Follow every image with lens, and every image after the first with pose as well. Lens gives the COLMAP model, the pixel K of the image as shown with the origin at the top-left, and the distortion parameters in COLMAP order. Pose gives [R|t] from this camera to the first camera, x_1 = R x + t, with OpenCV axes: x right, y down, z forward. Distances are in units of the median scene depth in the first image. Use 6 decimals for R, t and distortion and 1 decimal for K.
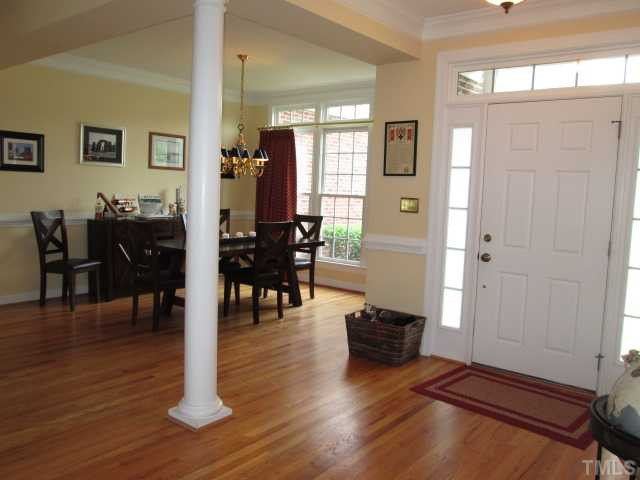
lens RADIAL K [[530.7, 0, 321.1], [0, 530.7, 239.6], [0, 0, 1]] dist [-0.065183, 0.011839]
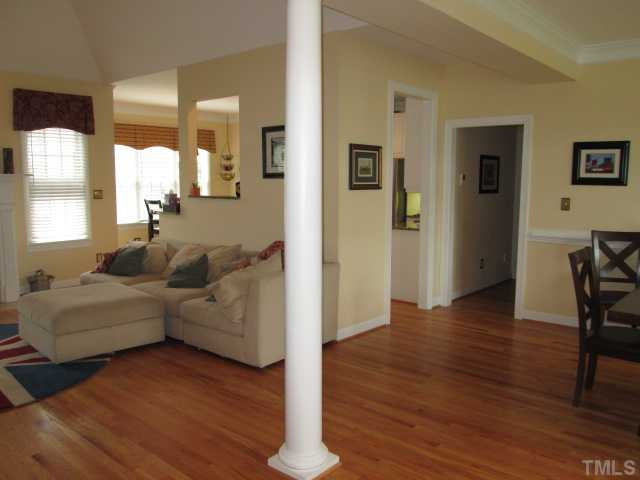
lens RADIAL K [[530.7, 0, 321.1], [0, 530.7, 238.7], [0, 0, 1]] dist [-0.065183, 0.011839]
pose [[-0.027507, 0.075501, -0.996766, 0.337937], [-0.102808, 0.991642, 0.077950, -0.060854], [0.994321, 0.104620, -0.019515, 0.551009]]
